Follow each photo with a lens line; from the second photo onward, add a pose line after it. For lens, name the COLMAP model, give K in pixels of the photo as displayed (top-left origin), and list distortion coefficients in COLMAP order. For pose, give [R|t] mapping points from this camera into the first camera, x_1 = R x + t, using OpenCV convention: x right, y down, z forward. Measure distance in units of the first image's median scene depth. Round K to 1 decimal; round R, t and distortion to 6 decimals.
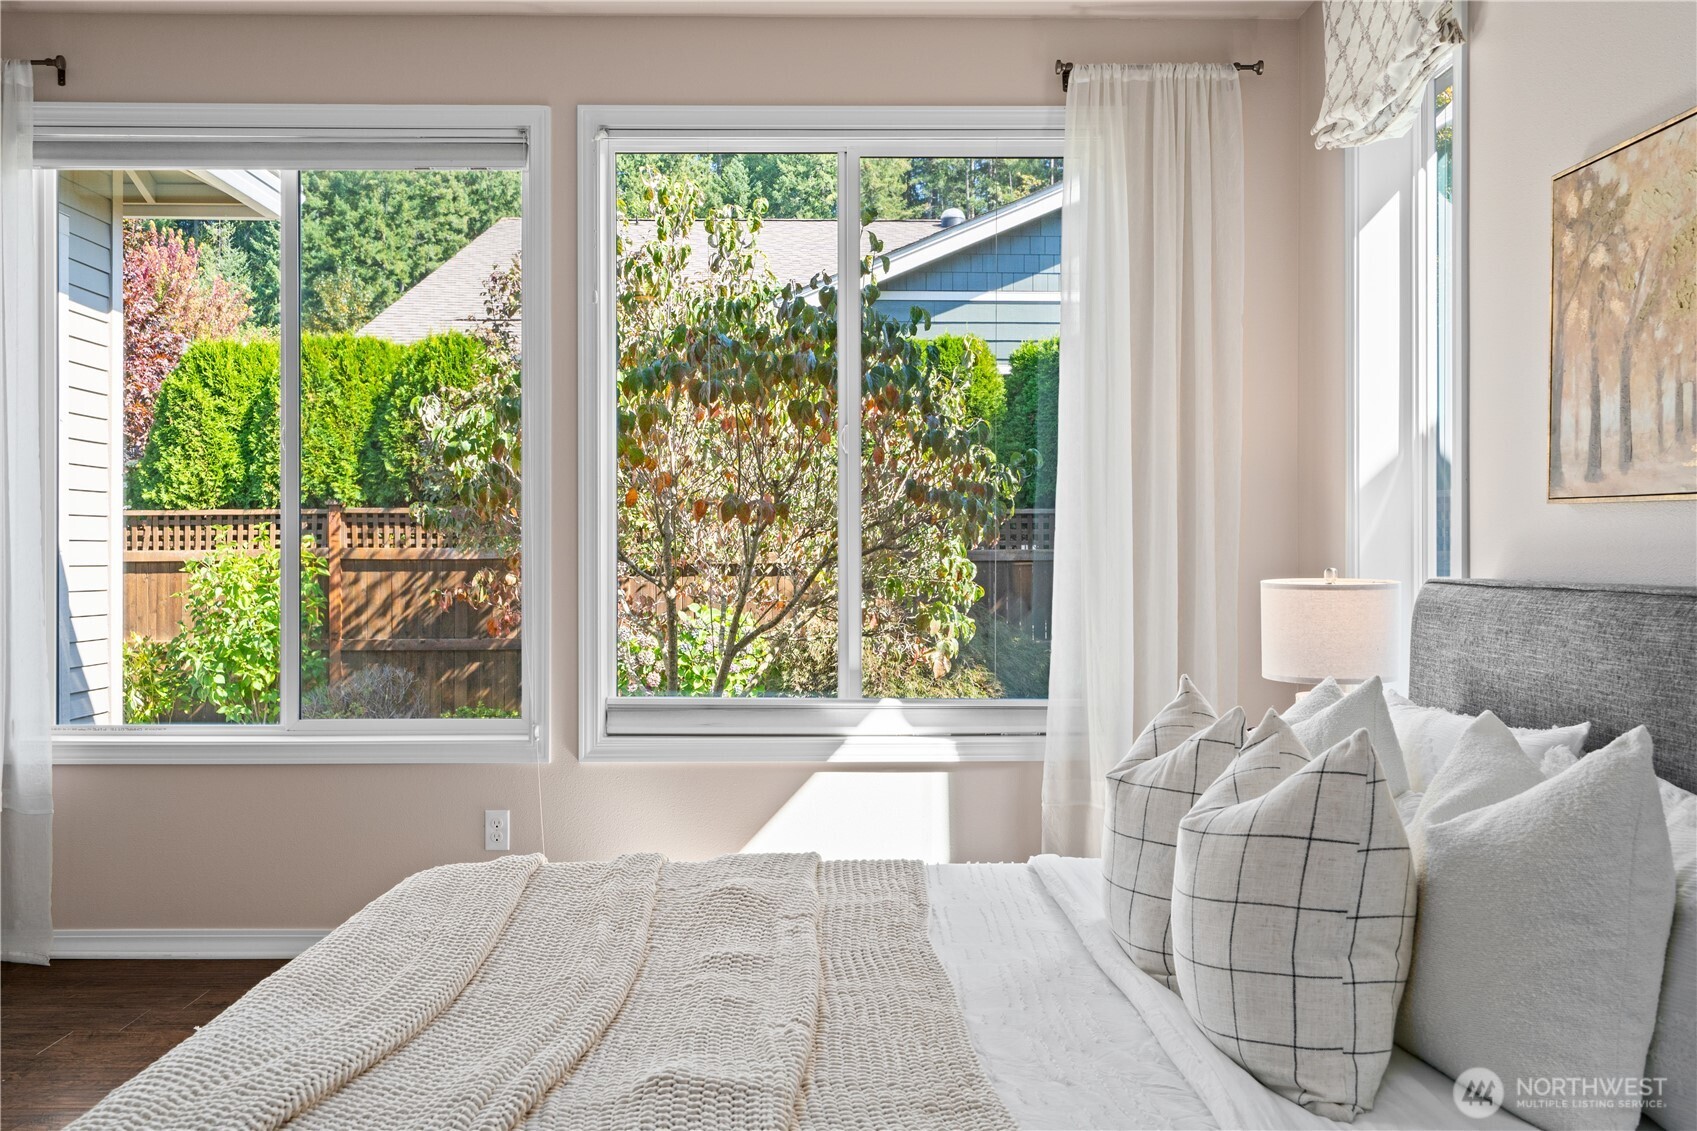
lens RADIAL K [[1458.7, 0, 847.1], [0, 1458.7, 523.4], [0, 0, 1]] dist [0.007530, 0.002984]
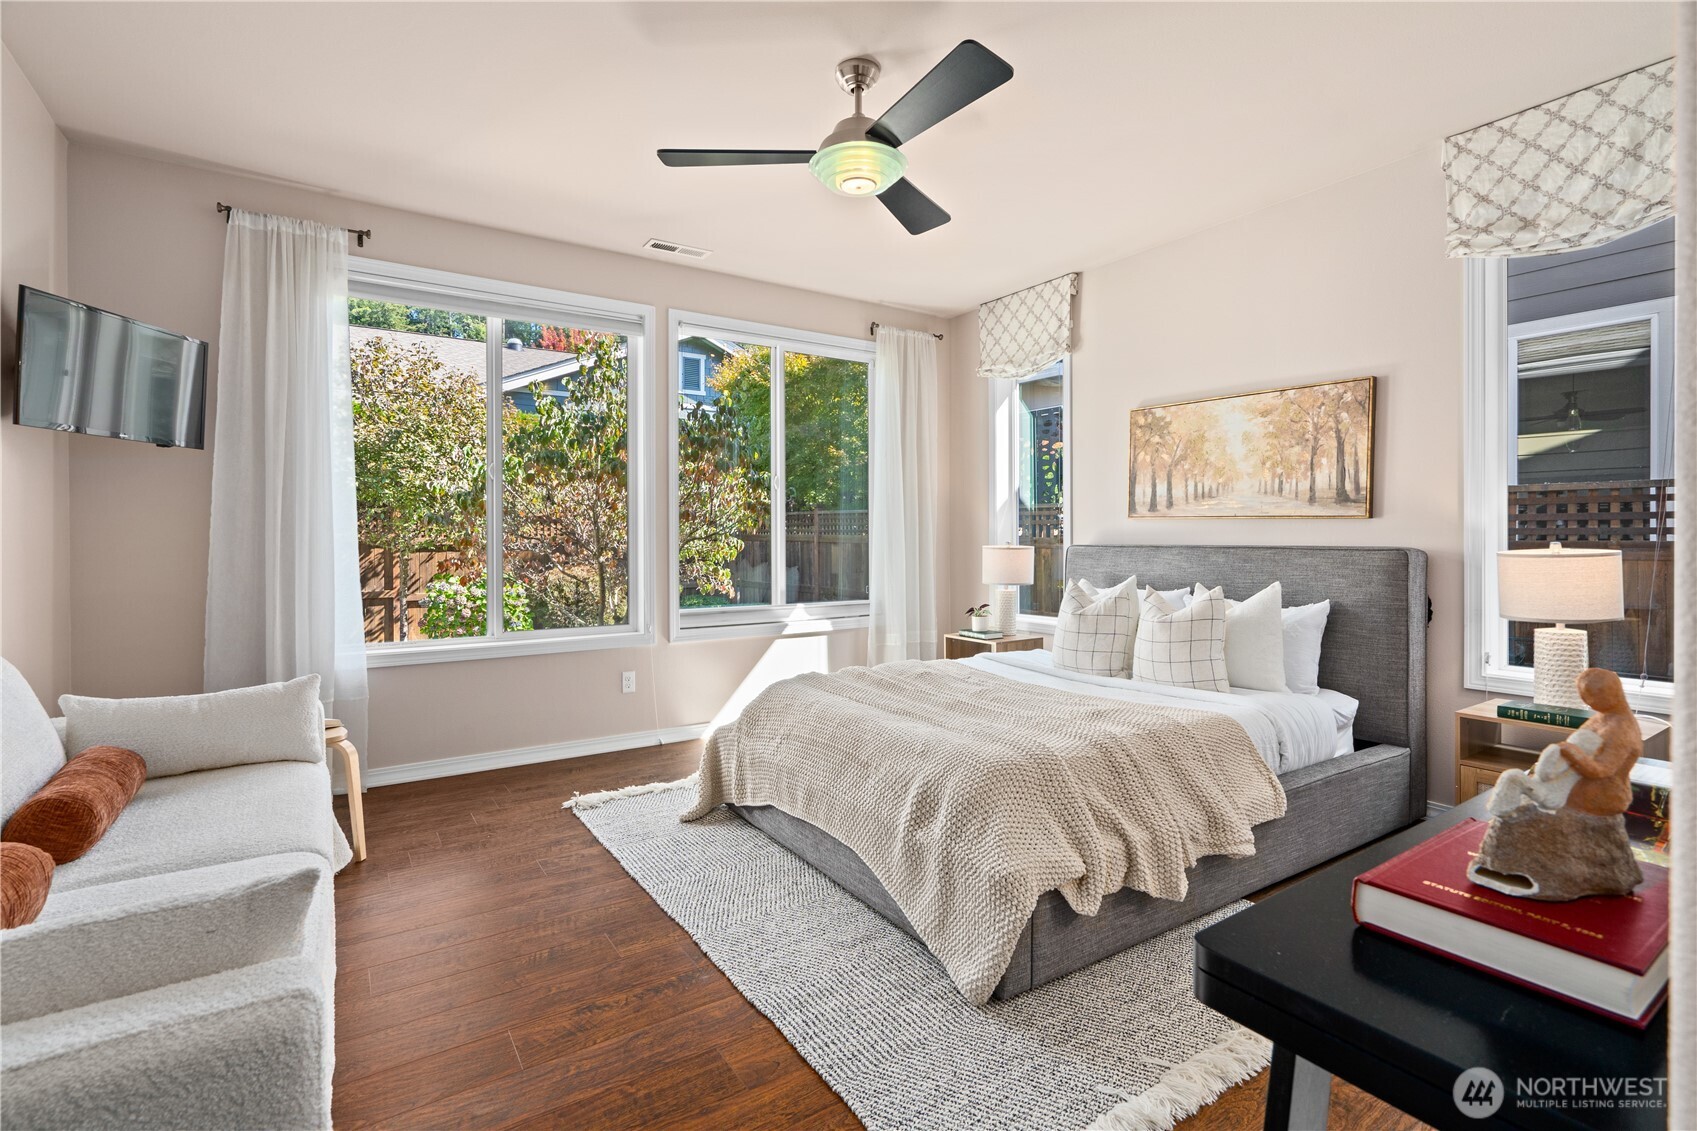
lens RADIAL K [[783.7, 0, 873.4], [0, 783.7, 528.7], [0, 0, 1]] dist [-0.001583, 0.000644]
pose [[0.832042, 0.002944, 0.554705, -0.542892], [-0.007598, 0.999953, 0.006089, 0.000568], [-0.554660, -0.009281, 0.832025, -0.029100]]
